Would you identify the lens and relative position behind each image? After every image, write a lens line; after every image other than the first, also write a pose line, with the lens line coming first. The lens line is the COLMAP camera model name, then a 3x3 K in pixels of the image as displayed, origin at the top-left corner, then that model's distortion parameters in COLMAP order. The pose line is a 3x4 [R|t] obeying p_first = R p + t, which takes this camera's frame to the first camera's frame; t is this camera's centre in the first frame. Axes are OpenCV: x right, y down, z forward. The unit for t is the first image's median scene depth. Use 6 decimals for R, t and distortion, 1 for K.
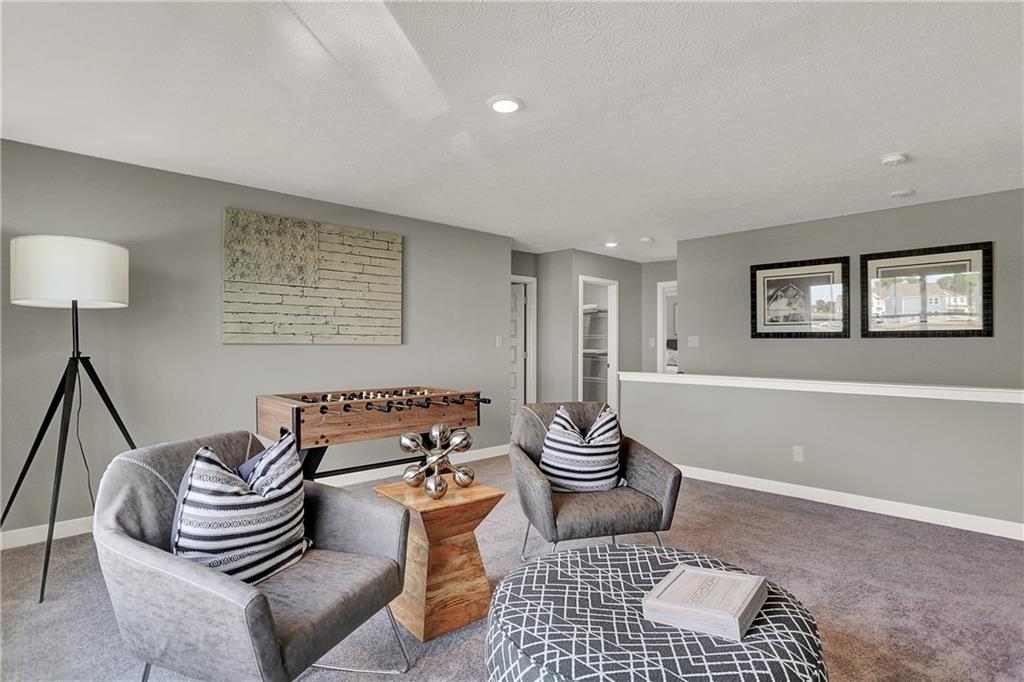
lens RADIAL K [[521.7, 0, 507.7], [0, 521.7, 346.0], [0, 0, 1]] dist [-0.001245, -0.000290]
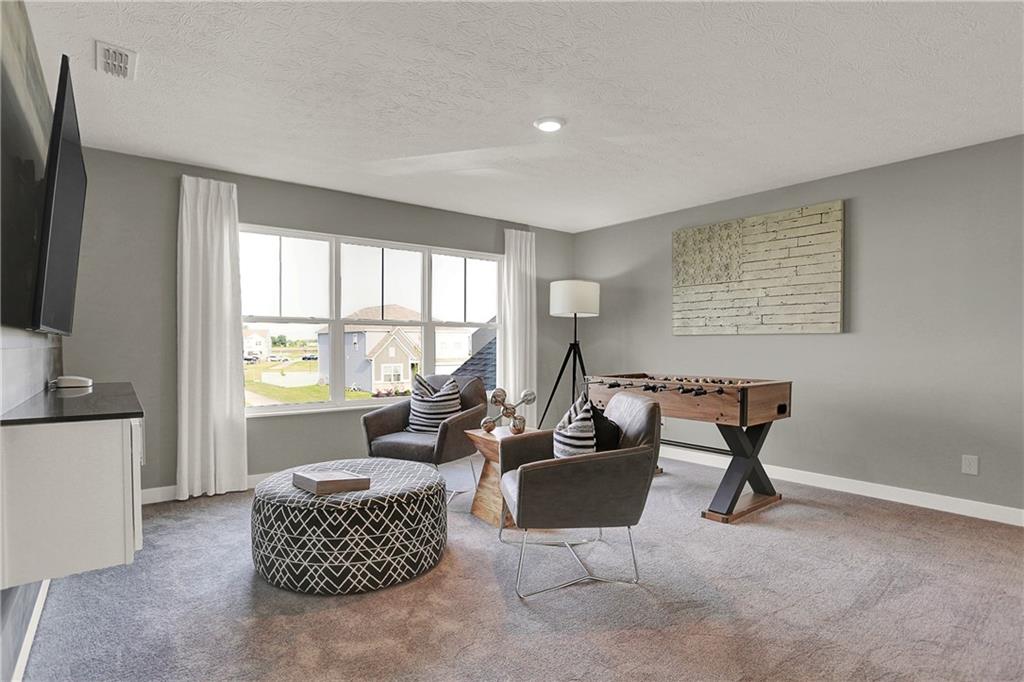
lens RADIAL K [[521.7, 0, 507.7], [0, 521.7, 346.0], [0, 0, 1]] dist [-0.001245, -0.000290]
pose [[-0.012435, 0.002020, -0.999921, 0.707476], [0.000538, 0.999998, 0.002014, 0.017480], [0.999923, -0.000513, -0.012436, 0.550537]]
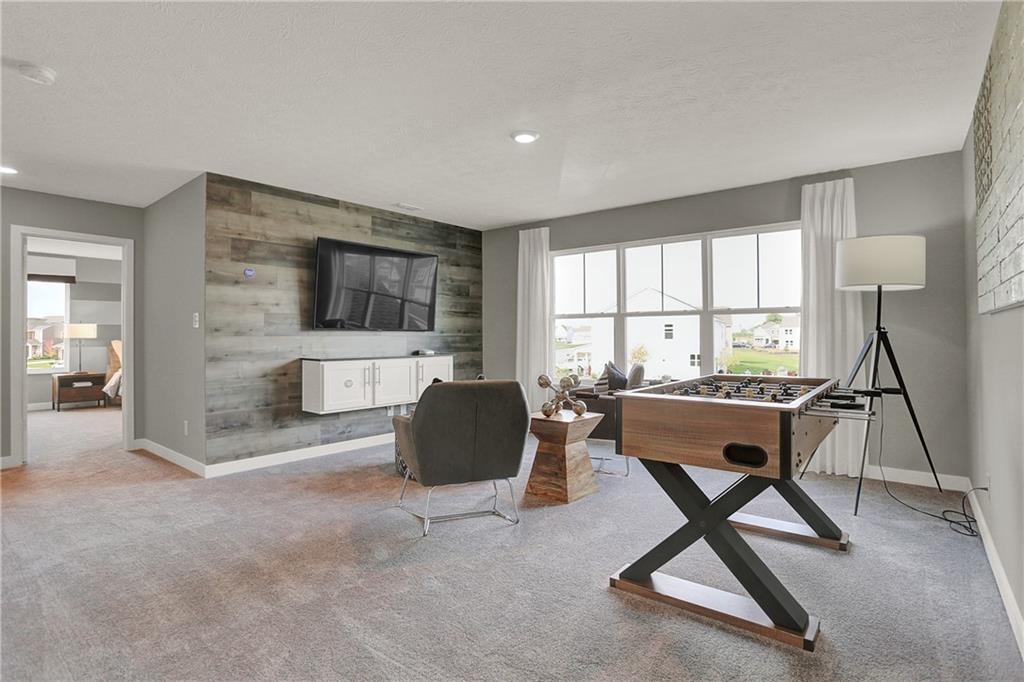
lens RADIAL K [[497.9, 0, 512.0], [0, 497.9, 341.0], [0, 0, 1]] dist [-0.095029, -0.000003]
pose [[-0.975771, 0.001134, -0.218793, 0.165420], [-0.000329, 0.999978, 0.006649, 0.024549], [0.218795, 0.006560, -0.975749, 1.312914]]
